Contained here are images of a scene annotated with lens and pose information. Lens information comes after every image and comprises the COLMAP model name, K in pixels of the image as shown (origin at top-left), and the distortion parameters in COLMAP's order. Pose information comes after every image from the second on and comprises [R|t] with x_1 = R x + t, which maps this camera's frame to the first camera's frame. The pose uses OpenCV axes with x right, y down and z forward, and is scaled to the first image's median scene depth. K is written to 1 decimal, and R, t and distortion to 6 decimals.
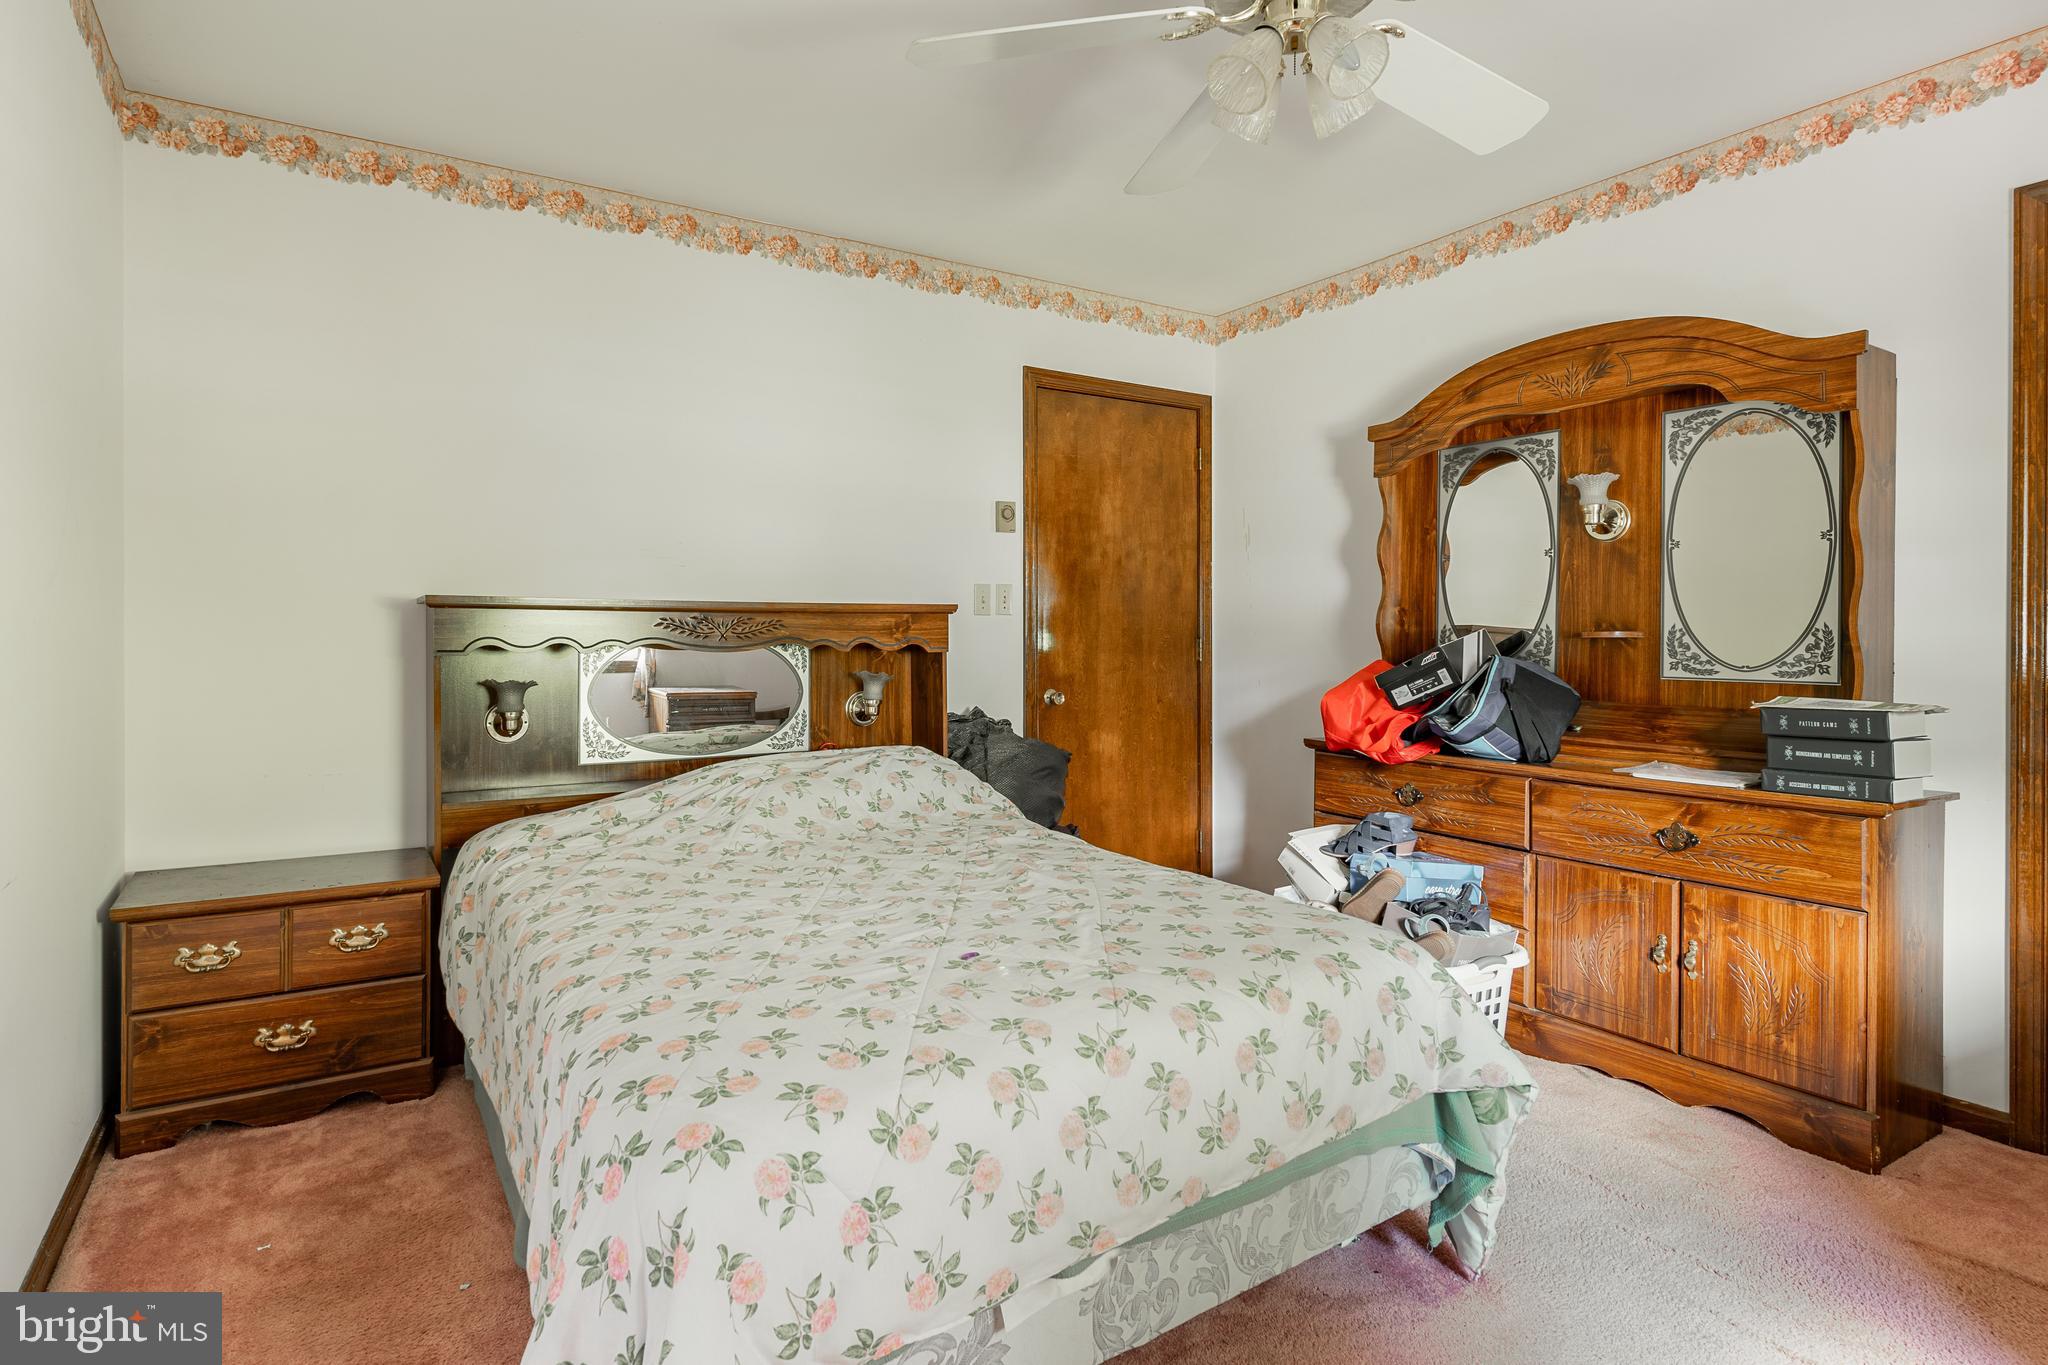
lens RADIAL K [[1013.6, 0, 965.6], [0, 1013.6, 640.2], [0, 0, 1]] dist [-0.002465, 0.002129]
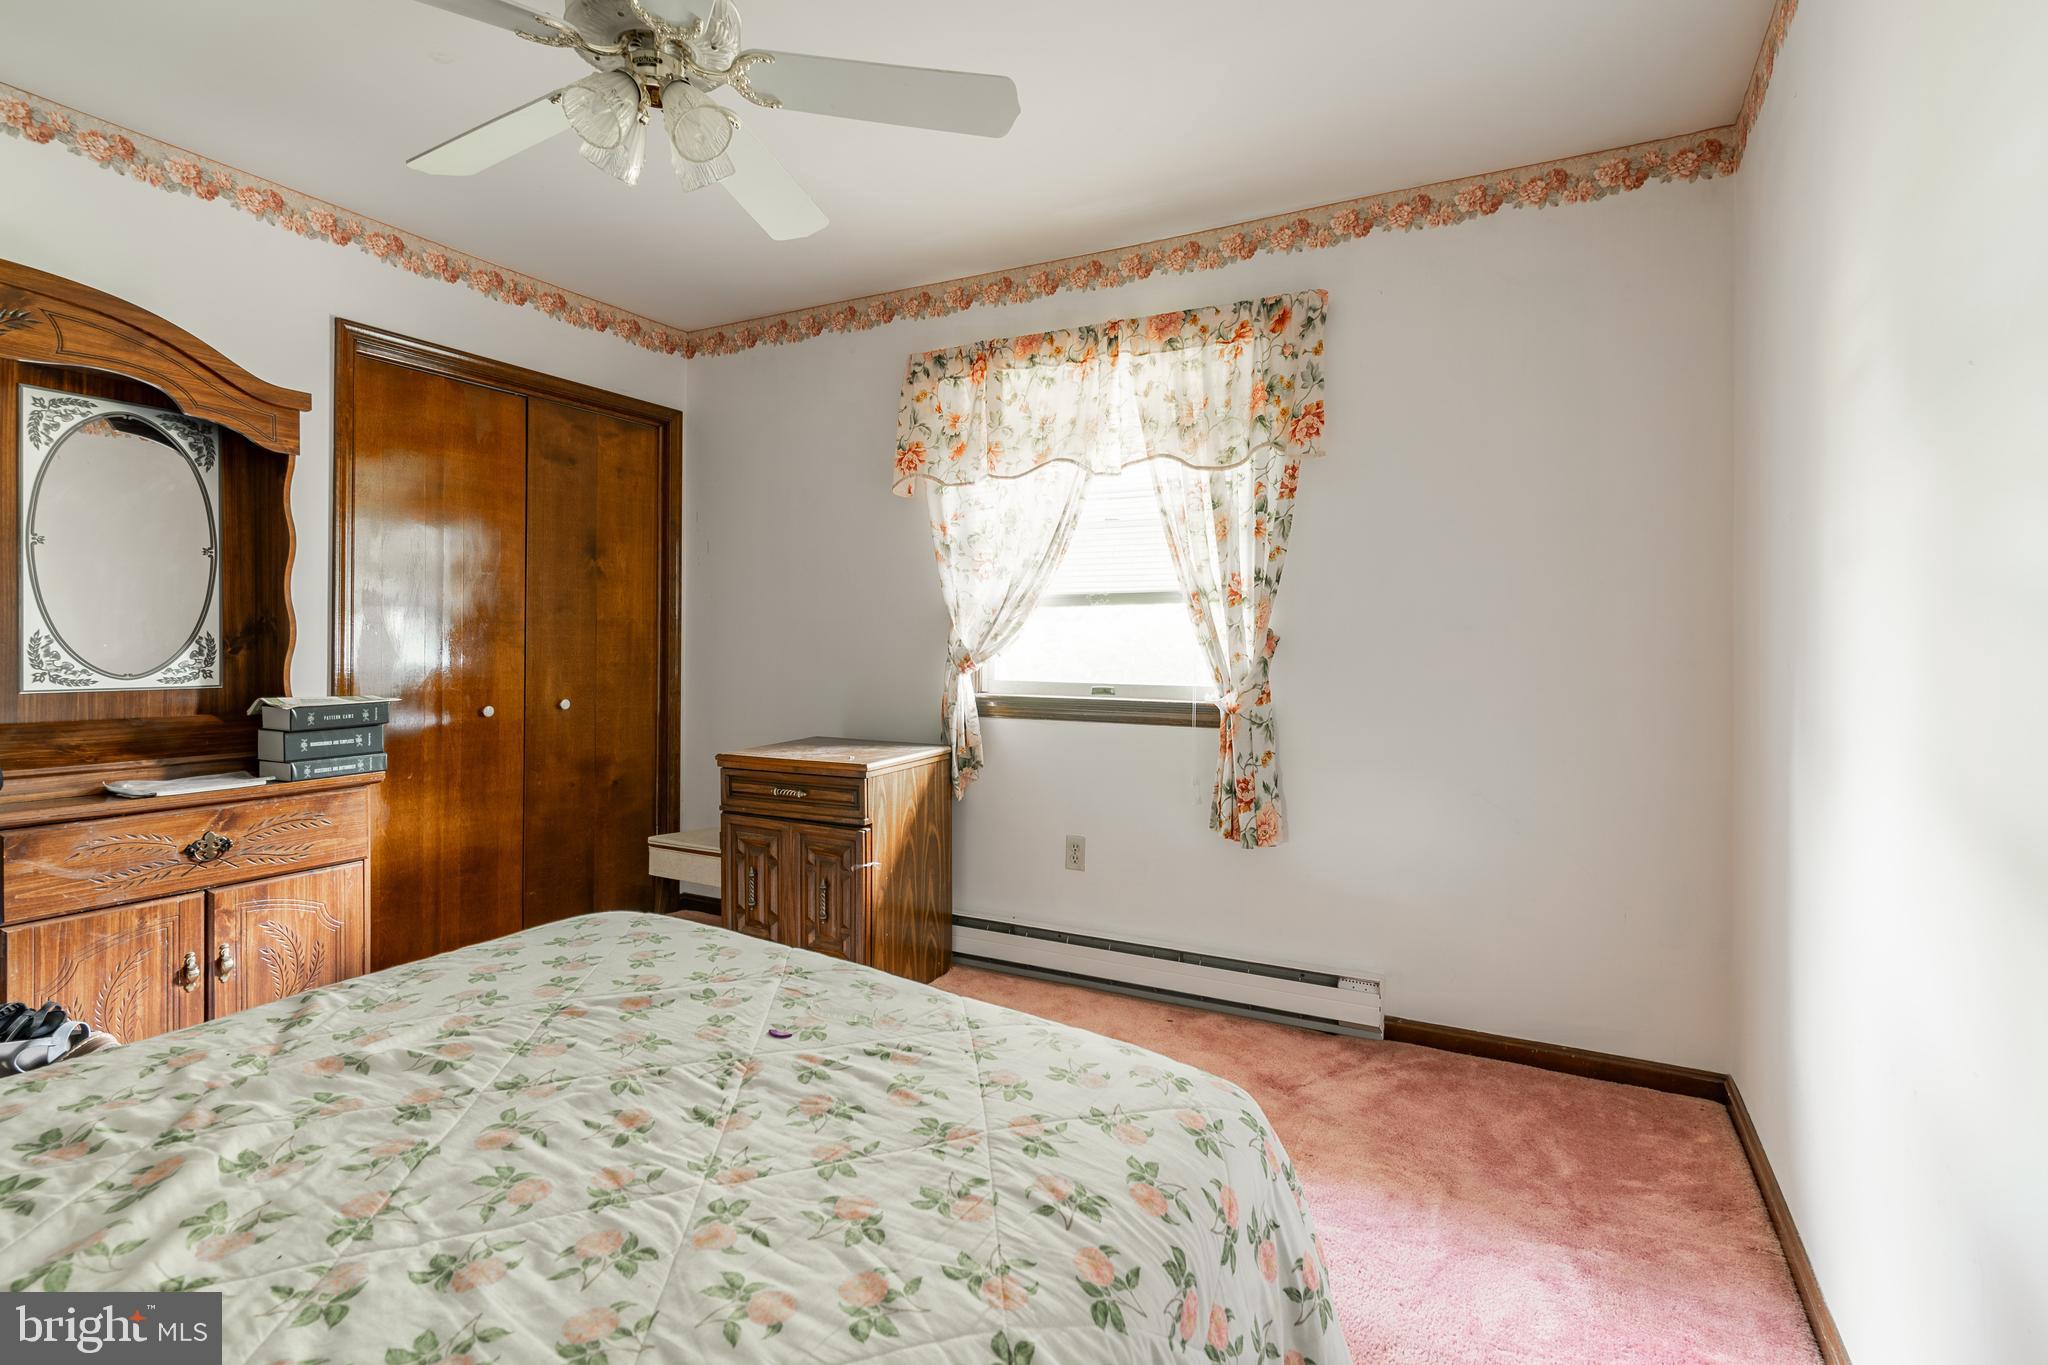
lens RADIAL K [[1013.6, 0, 959.4], [0, 1013.6, 642.7], [0, 0, 1]] dist [-0.002465, 0.002129]
pose [[-0.467883, -0.003659, 0.883783, -0.503003], [-0.000694, 0.999993, 0.003772, -0.009769], [-0.883790, 0.001151, -0.467882, 0.786584]]
